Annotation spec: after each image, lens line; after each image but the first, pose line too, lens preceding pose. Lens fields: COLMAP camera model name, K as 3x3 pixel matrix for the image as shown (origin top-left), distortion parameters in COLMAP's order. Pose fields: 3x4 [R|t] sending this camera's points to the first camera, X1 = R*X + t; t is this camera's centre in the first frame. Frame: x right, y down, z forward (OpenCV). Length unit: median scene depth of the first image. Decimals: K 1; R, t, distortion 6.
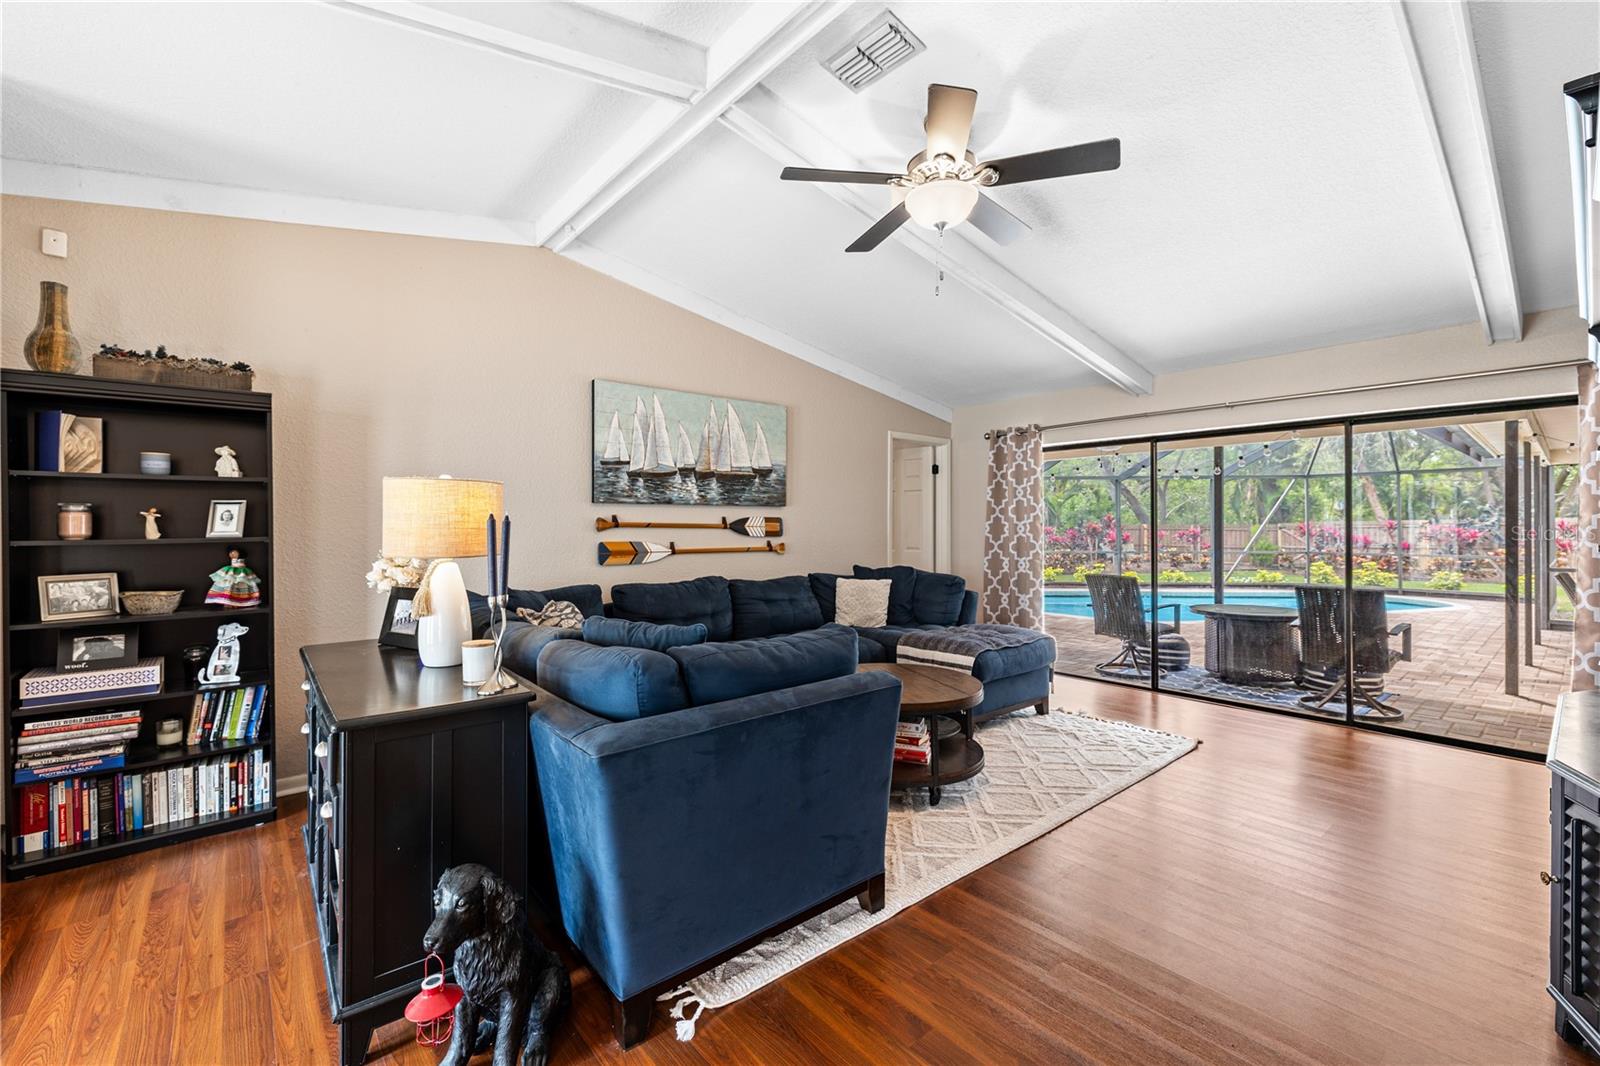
lens RADIAL K [[671.7, 0, 796.4], [0, 671.7, 529.2], [0, 0, 1]] dist [0.003343, 0.000666]
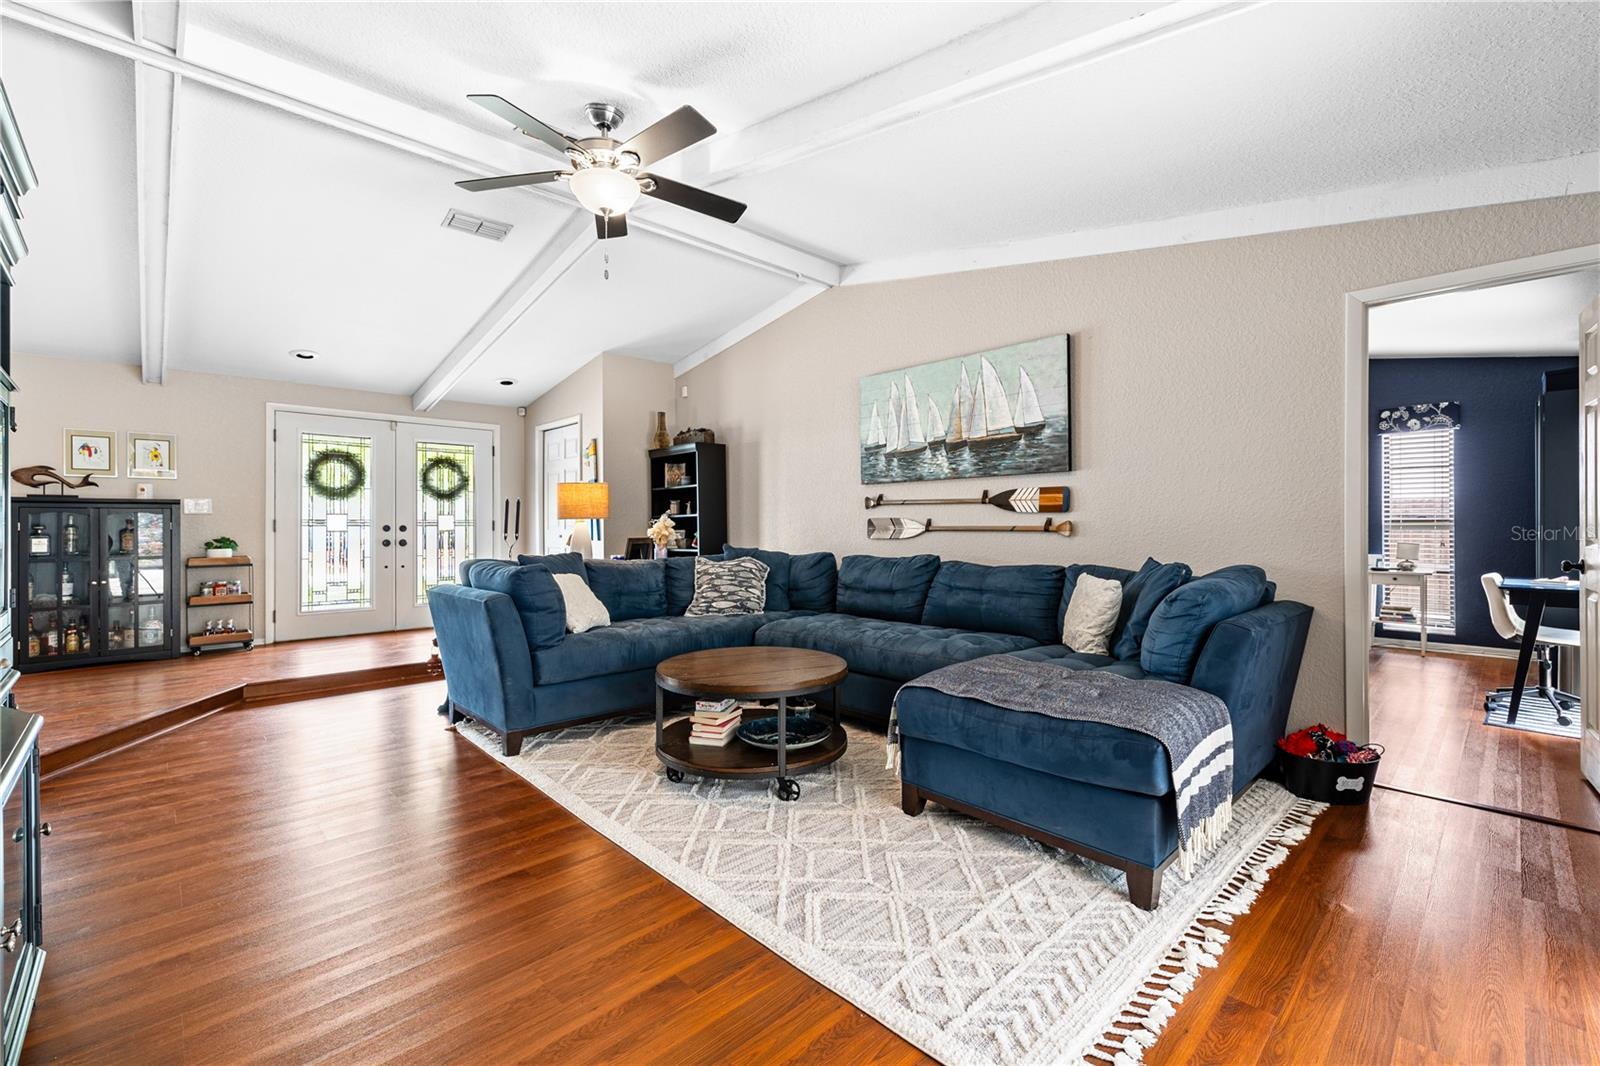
lens RADIAL K [[671.7, 0, 793.4], [0, 671.7, 528.7], [0, 0, 1]] dist [0.003343, 0.000666]
pose [[0.063301, 0.003200, -0.997989, 0.767544], [-0.003350, 0.999990, 0.002994, 0.030687], [0.997989, 0.003154, 0.063311, 0.728206]]
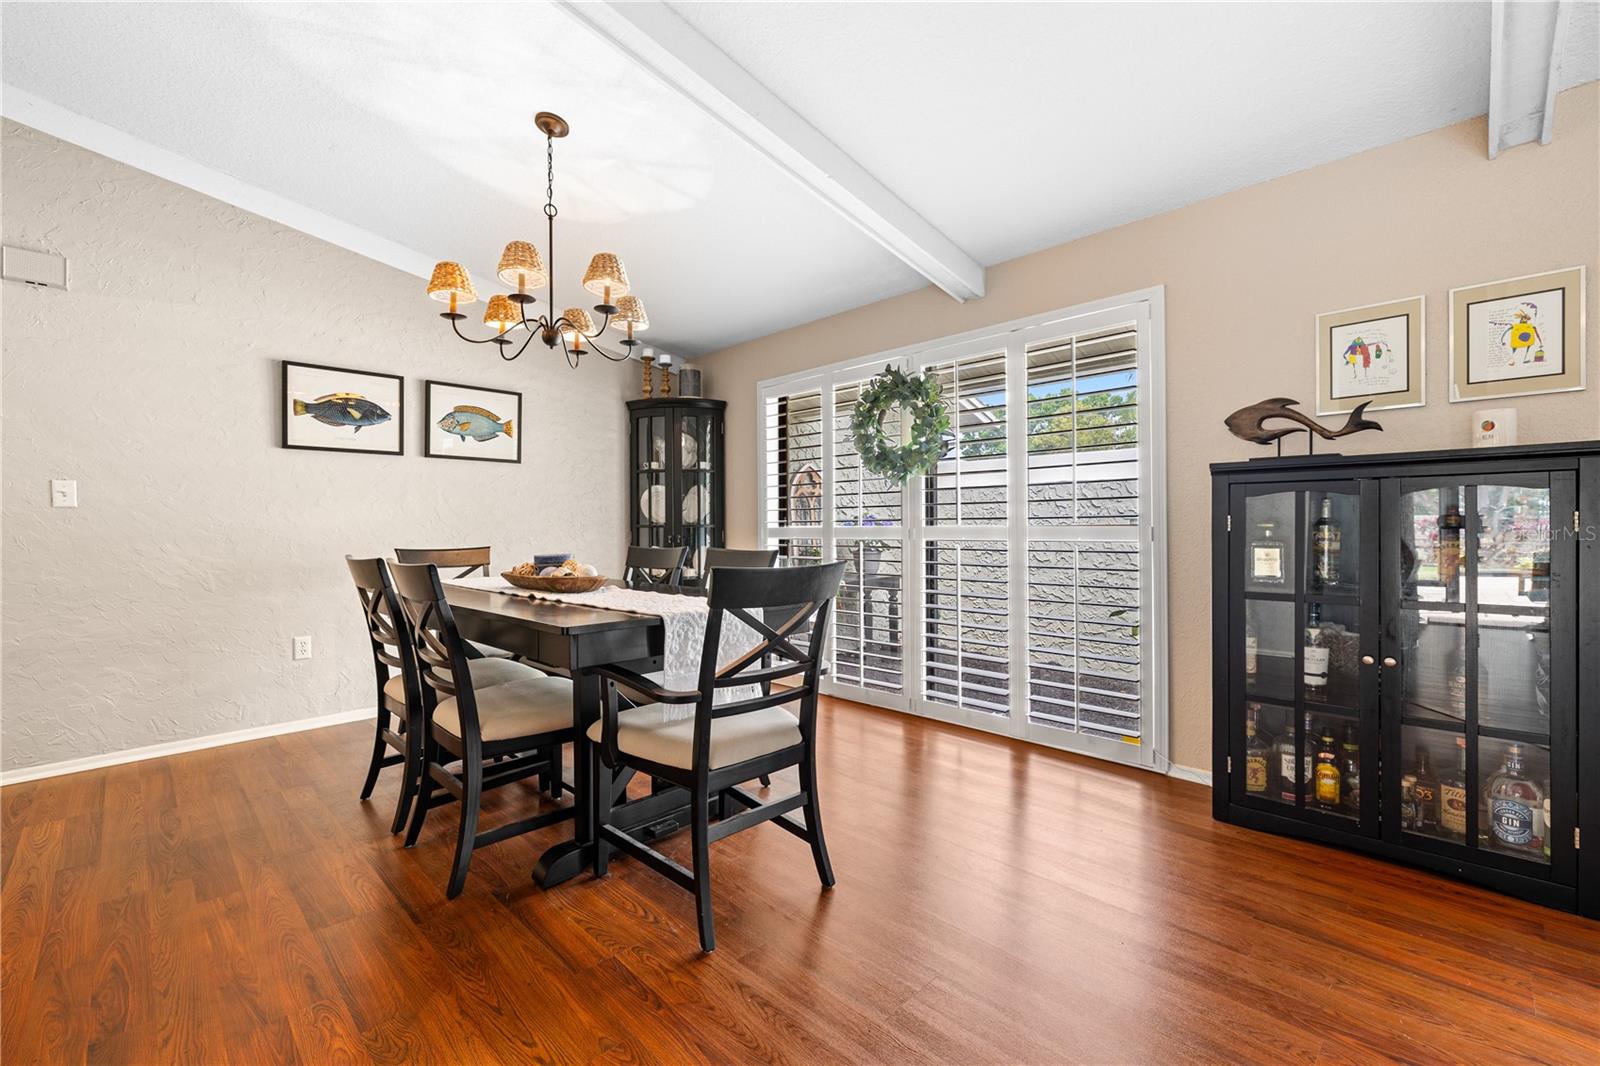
lens RADIAL K [[671.7, 0, 793.4], [0, 671.7, 529.5], [0, 0, 1]] dist [0.003343, 0.000666]
pose [[-0.996056, 0.000920, -0.088727, 0.527457], [0.000199, 0.999967, 0.008130, 0.032133], [0.088732, 0.008080, -0.996023, 0.518050]]
